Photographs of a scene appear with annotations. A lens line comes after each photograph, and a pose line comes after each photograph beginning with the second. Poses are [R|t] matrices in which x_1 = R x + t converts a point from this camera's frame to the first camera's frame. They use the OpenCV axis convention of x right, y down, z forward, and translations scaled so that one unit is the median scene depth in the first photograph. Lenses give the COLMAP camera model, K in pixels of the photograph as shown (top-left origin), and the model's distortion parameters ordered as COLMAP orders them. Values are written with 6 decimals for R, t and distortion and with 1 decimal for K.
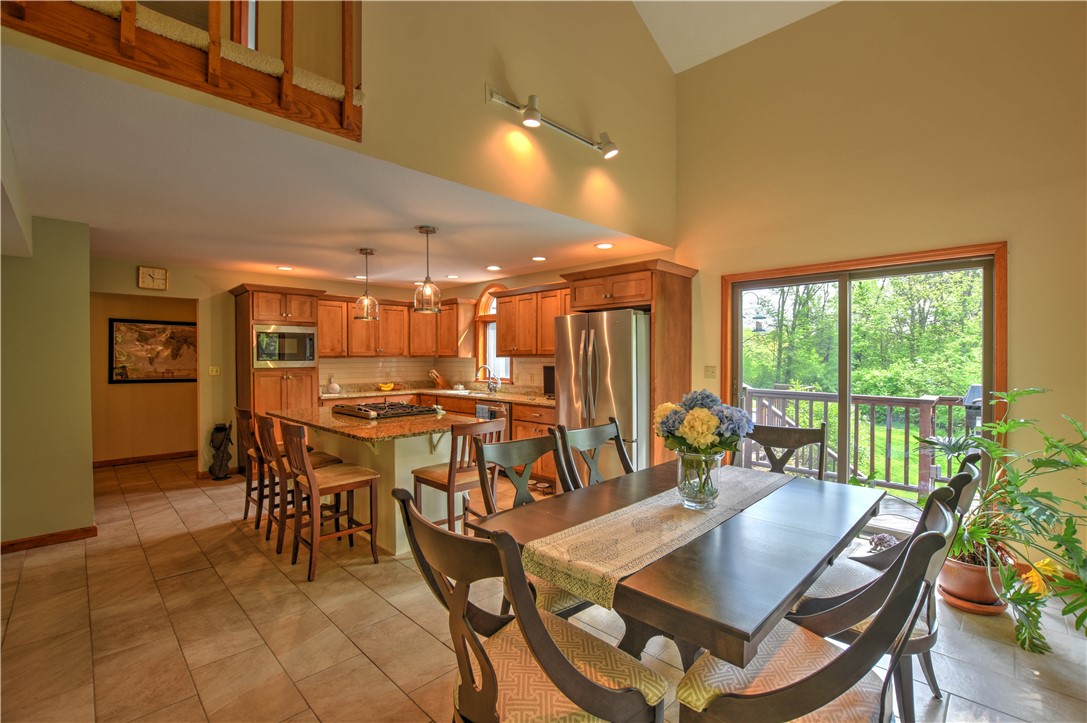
lens RADIAL K [[481.9, 0, 546.0], [0, 481.9, 362.9], [0, 0, 1]] dist [-0.027933, 0.003636]
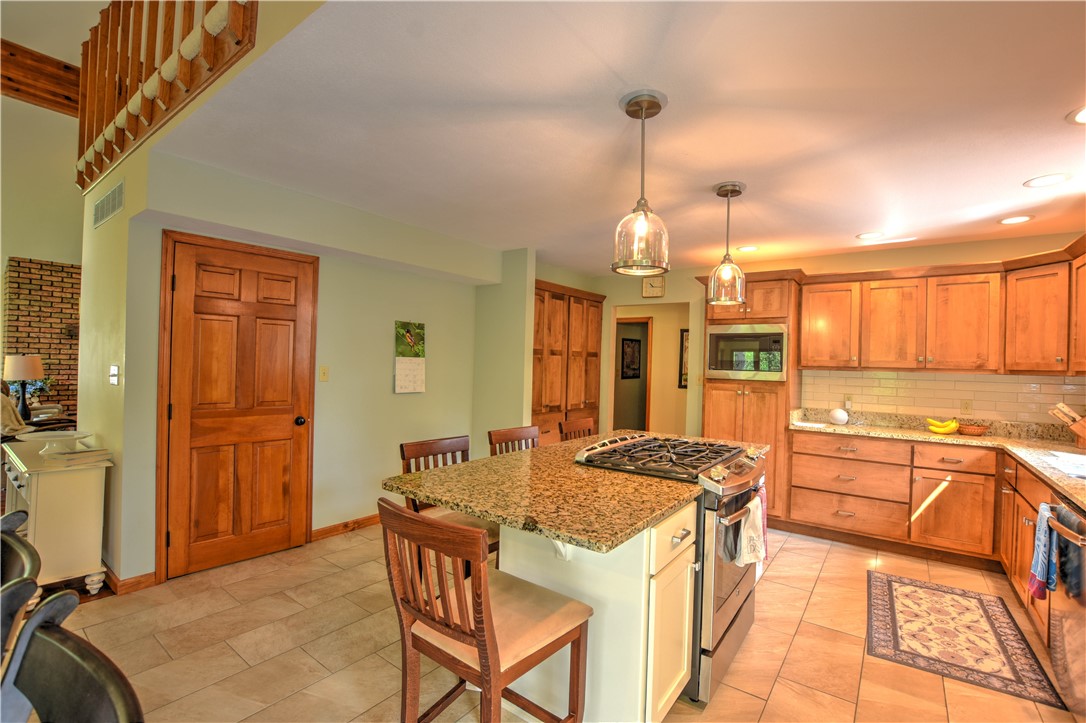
lens RADIAL K [[481.4, 0, 547.8], [0, 481.4, 365.2], [0, 0, 1]] dist [-0.027933, 0.003636]
pose [[0.145555, 0.015895, -0.989222, 0.134902], [-0.037268, 0.999249, 0.010573, -0.008230], [0.988648, 0.035327, 0.146038, 0.489035]]
